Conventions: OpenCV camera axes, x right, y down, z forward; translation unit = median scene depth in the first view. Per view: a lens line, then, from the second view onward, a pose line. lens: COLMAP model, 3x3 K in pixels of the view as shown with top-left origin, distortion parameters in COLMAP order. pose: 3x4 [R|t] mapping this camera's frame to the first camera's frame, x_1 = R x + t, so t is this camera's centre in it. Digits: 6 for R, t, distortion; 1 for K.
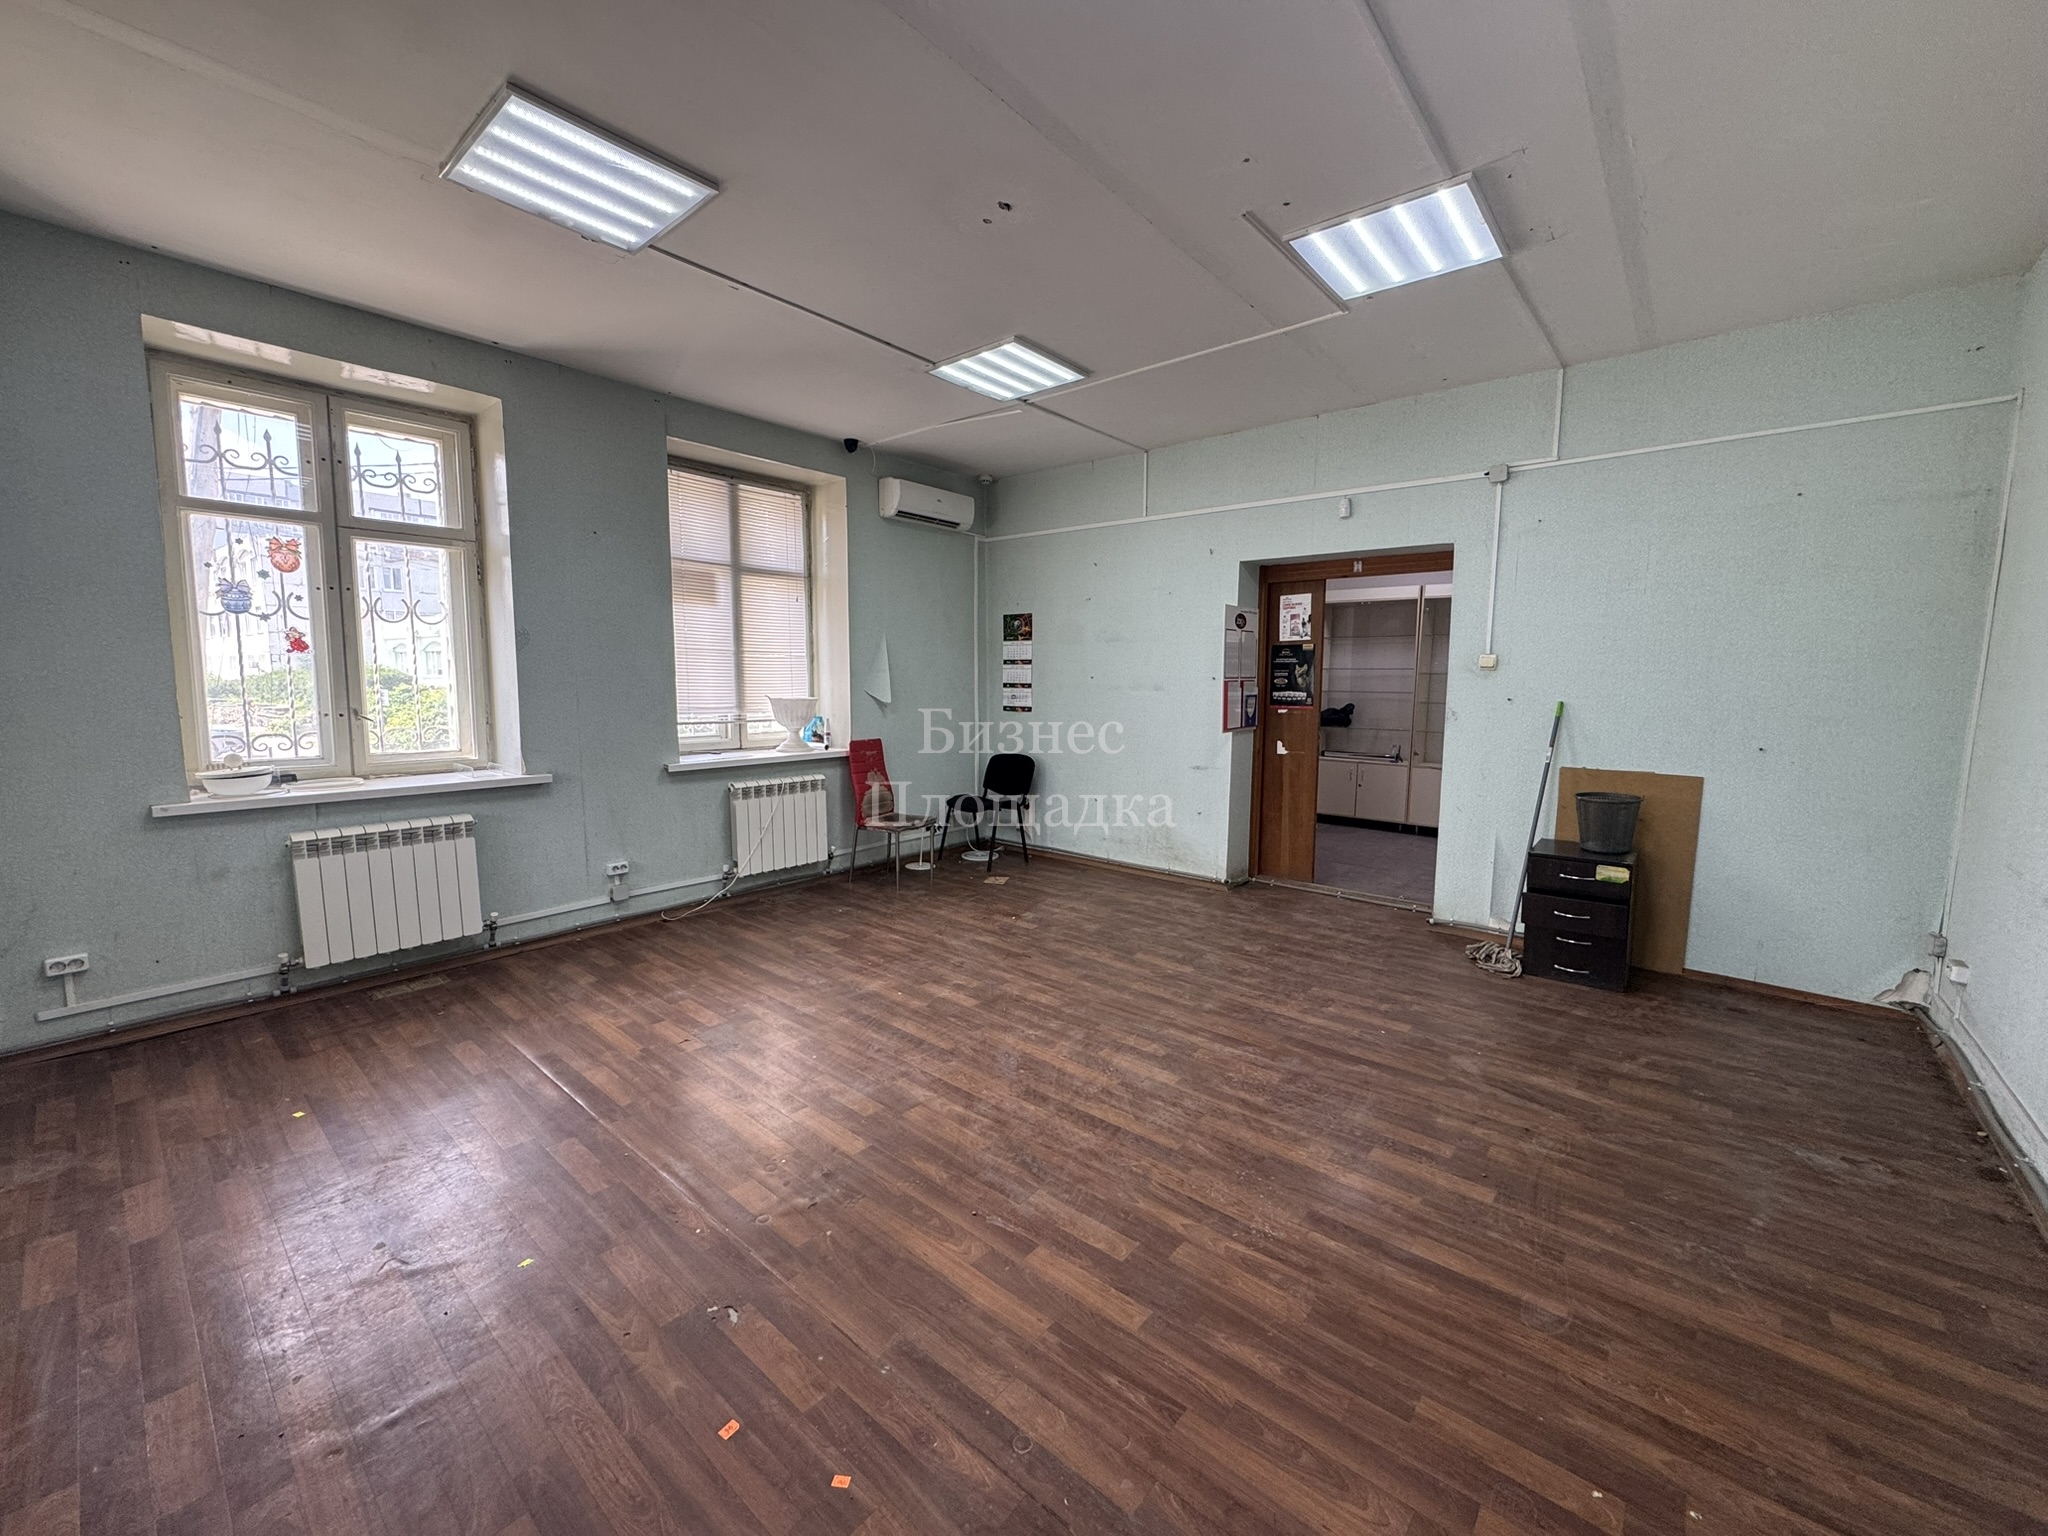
lens RADIAL K [[817.5, 0, 1026.4], [0, 817.5, 766.9], [0, 0, 1]] dist [-0.002161, 0.000649]
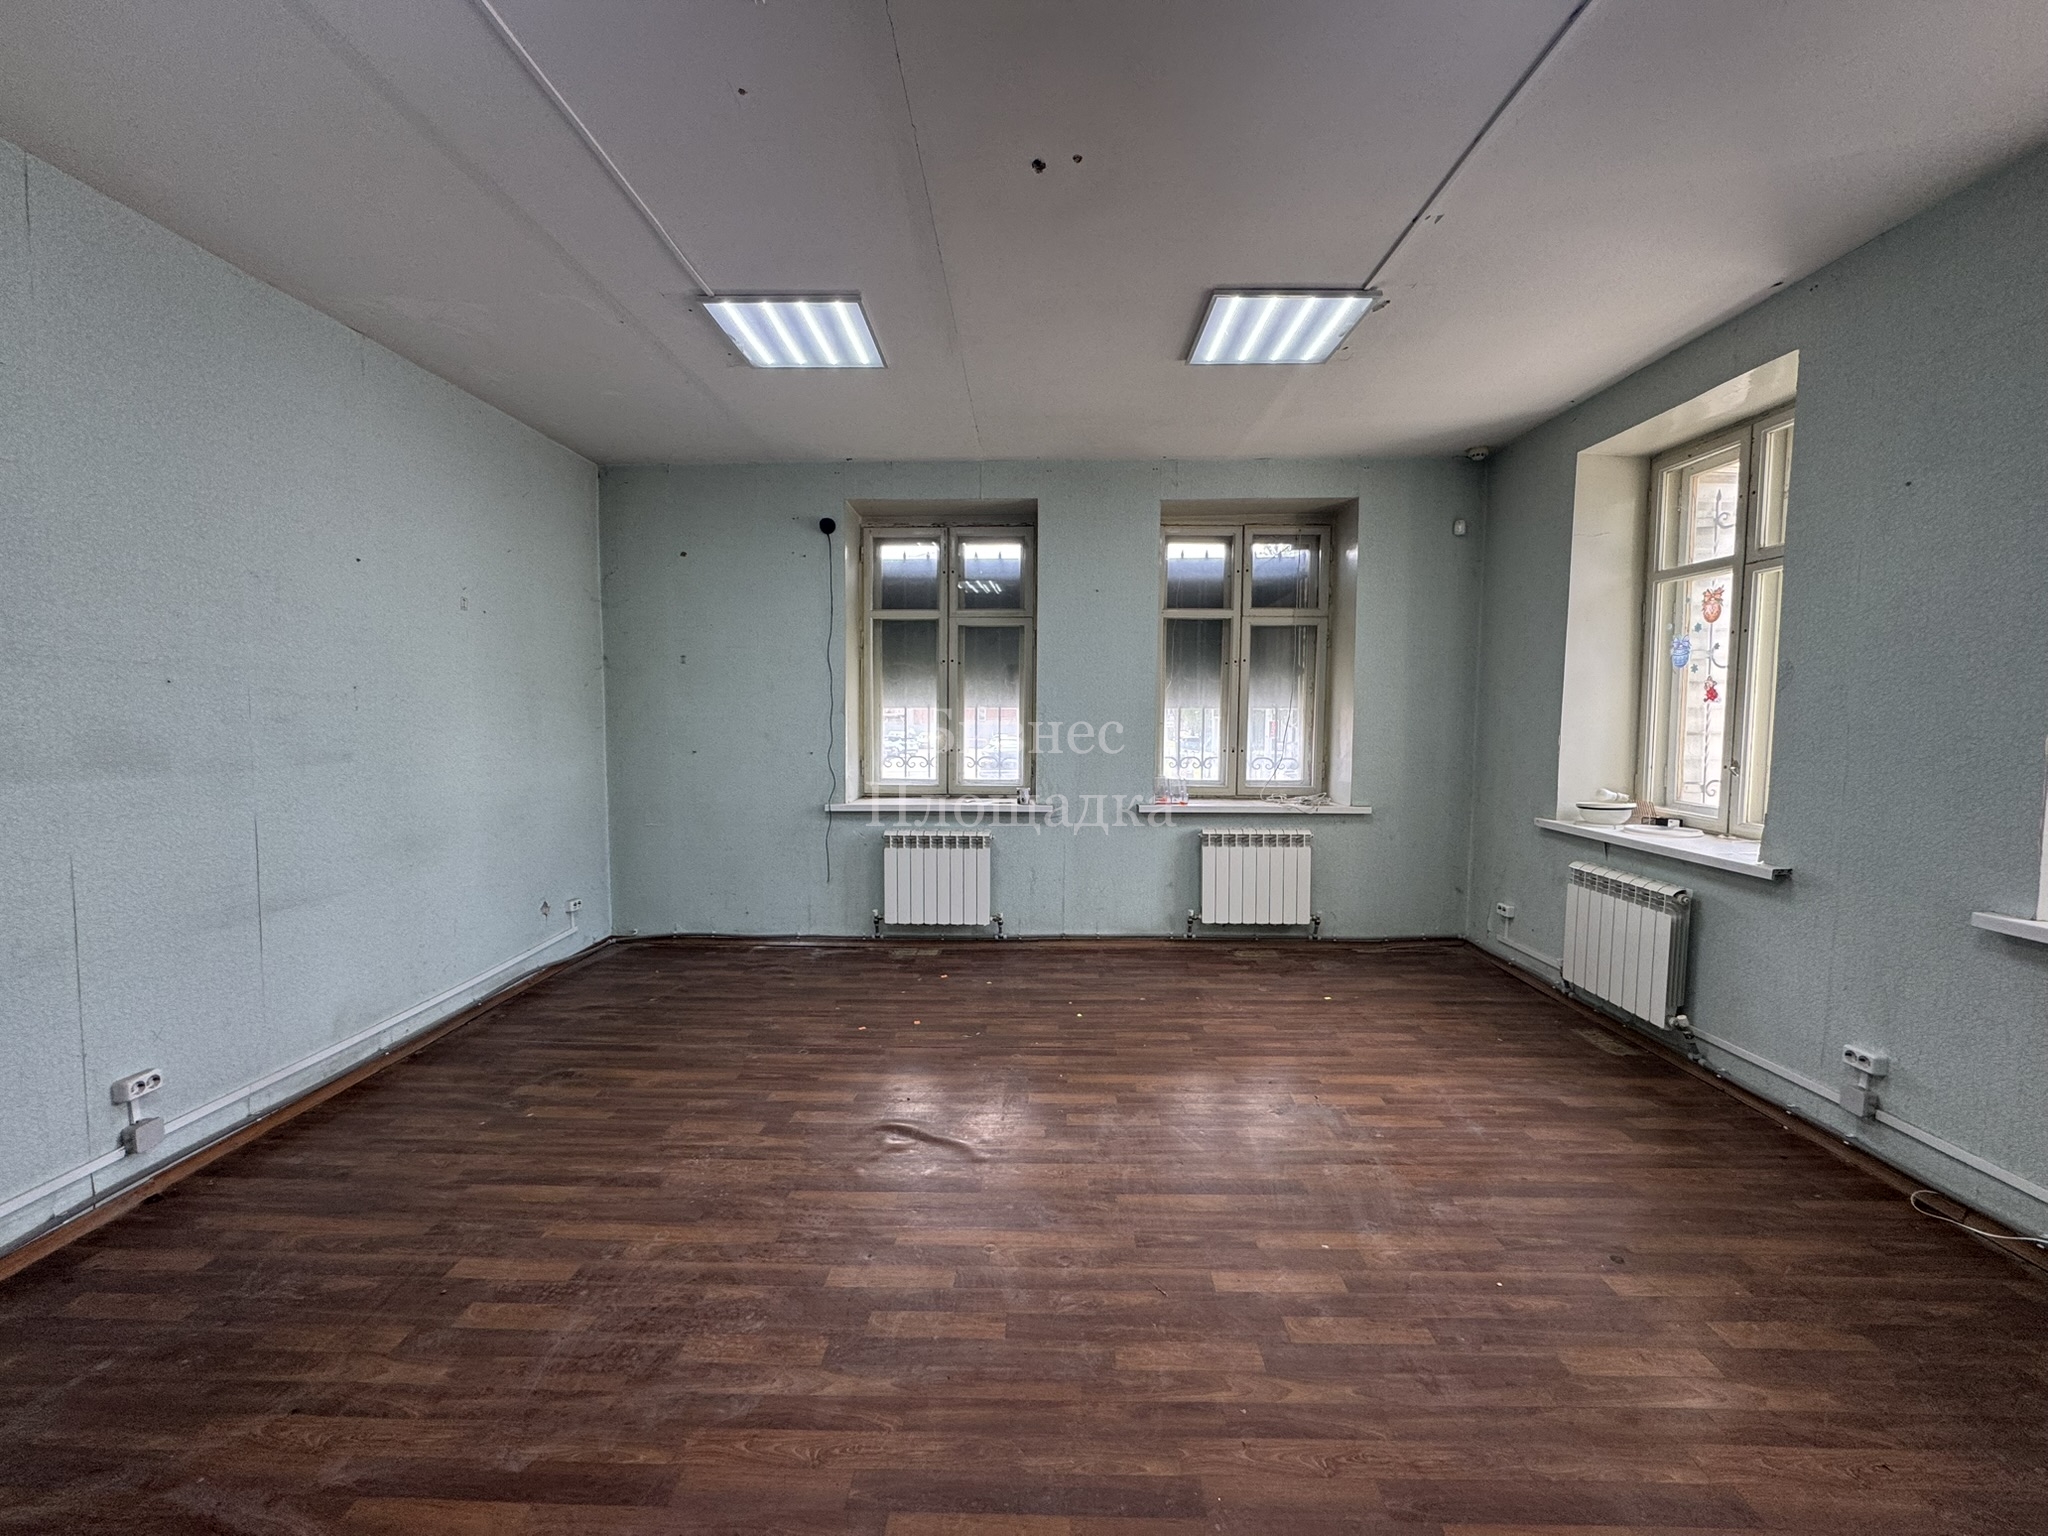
lens RADIAL K [[817.5, 0, 1023.9], [0, 817.5, 764.2], [0, 0, 1]] dist [-0.002161, 0.000649]
pose [[-0.778240, 0.035469, -0.626965, 0.375530], [-0.073588, 0.986374, 0.147145, -0.145831], [0.623641, 0.160651, -0.765025, 1.220976]]
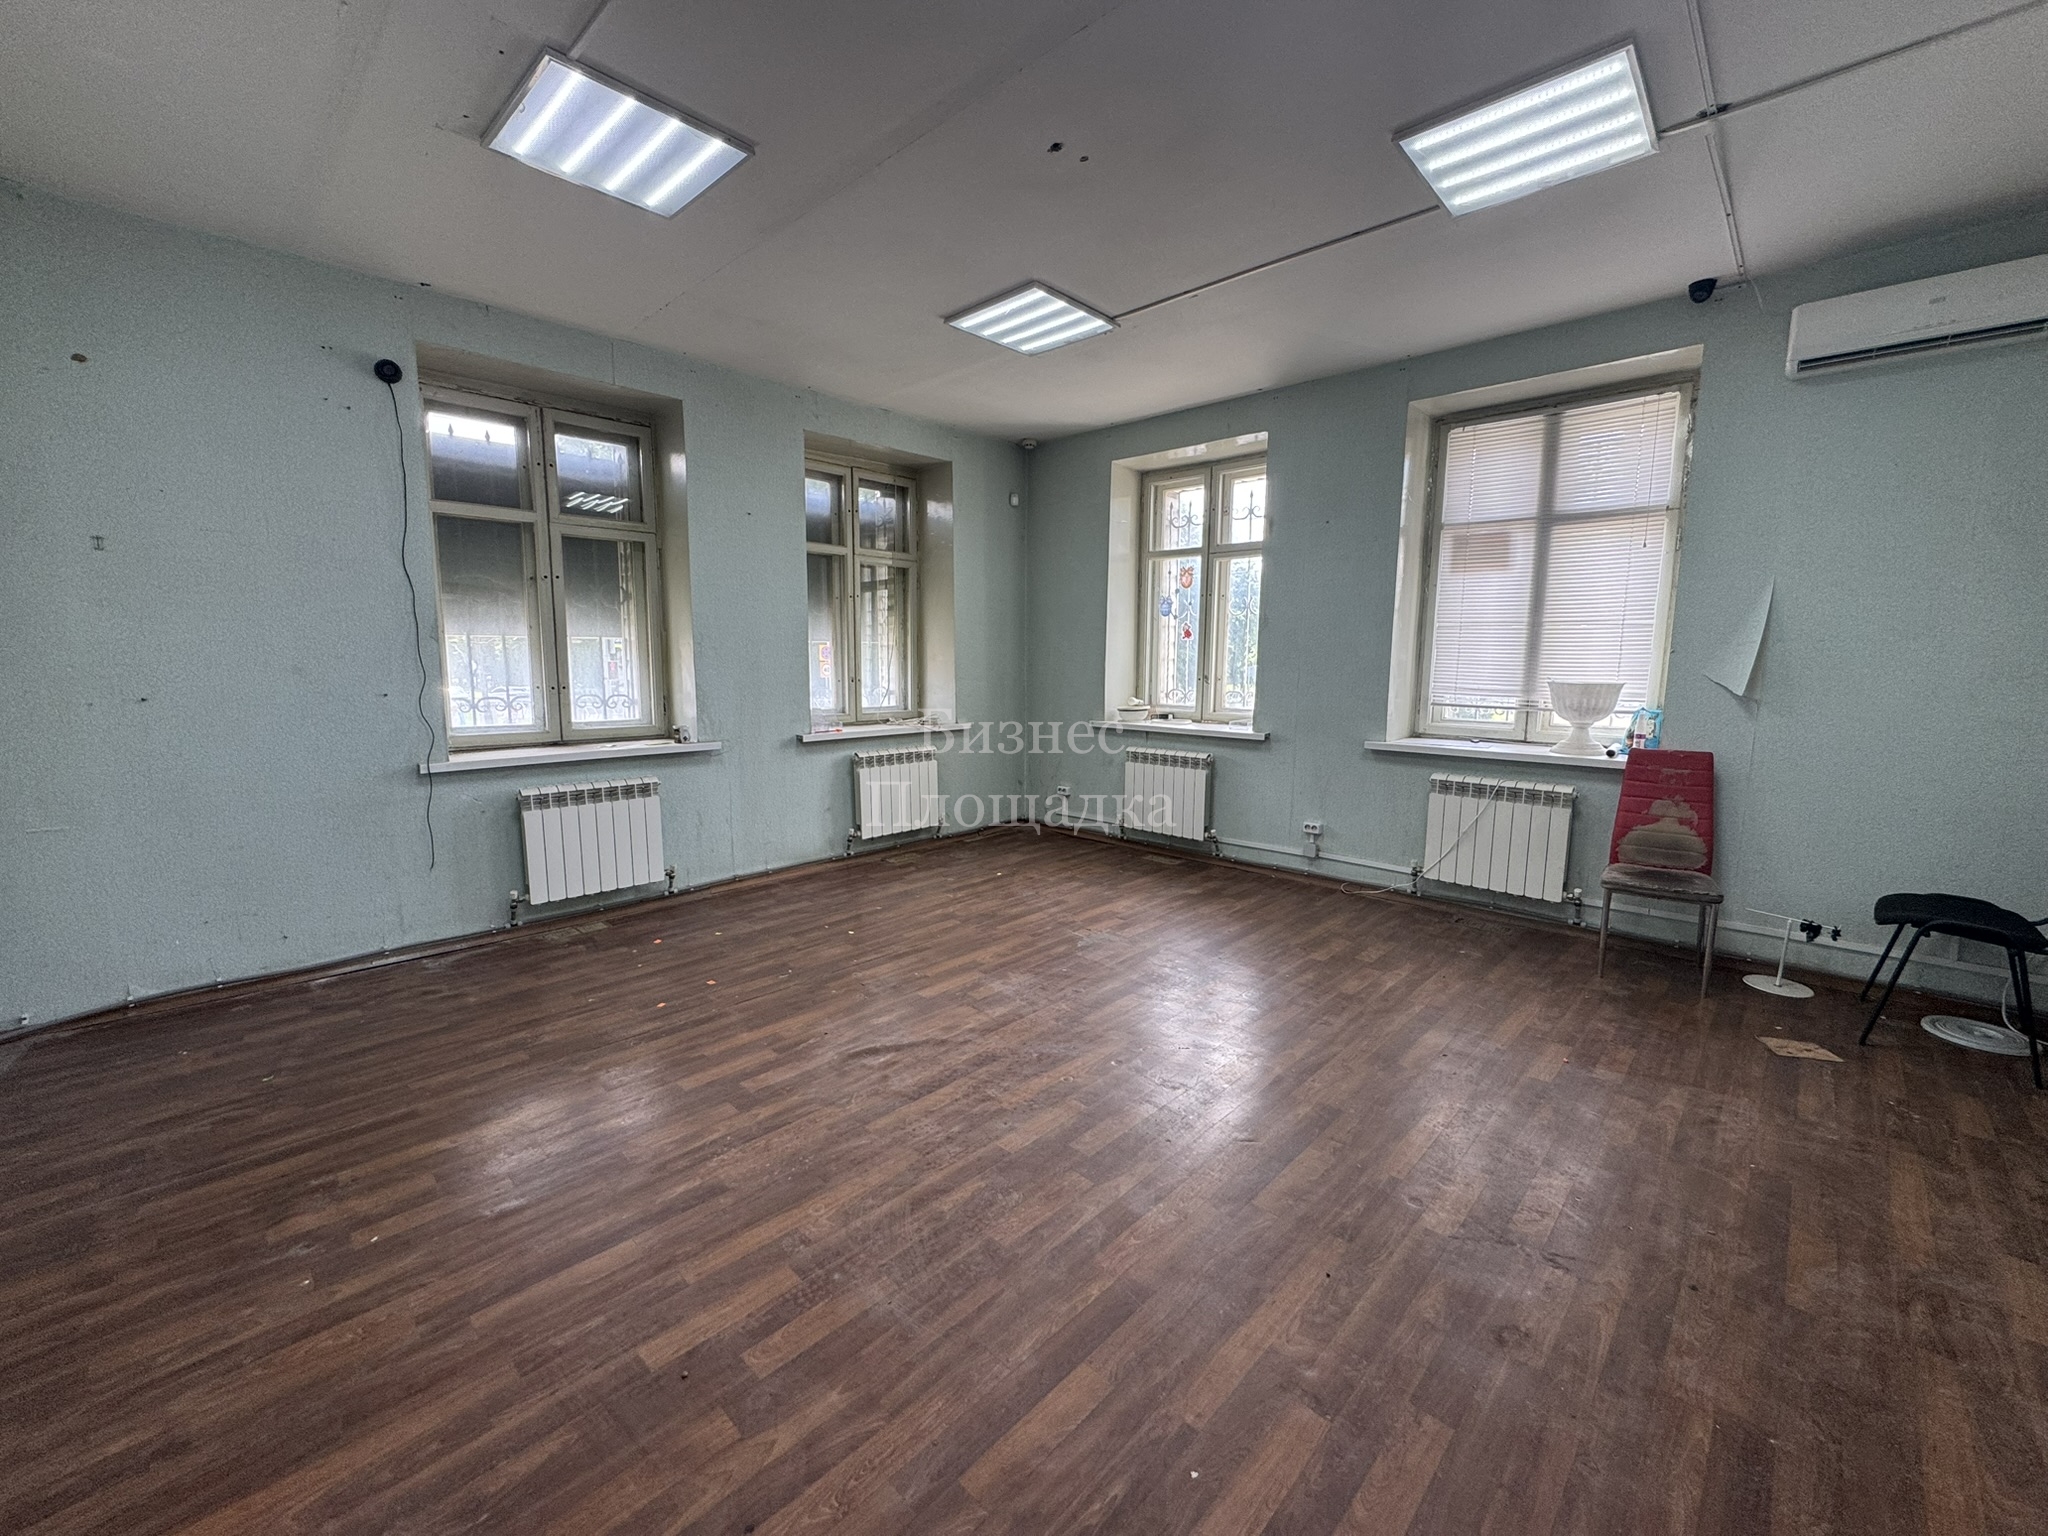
lens RADIAL K [[817.5, 0, 1023.7], [0, 817.5, 765.2], [0, 0, 1]] dist [-0.002161, 0.000649]
pose [[-0.064778, 0.128439, -0.989600, 0.711344], [-0.114103, 0.984225, 0.135210, -0.074898], [0.991355, 0.121675, -0.049101, 0.774537]]
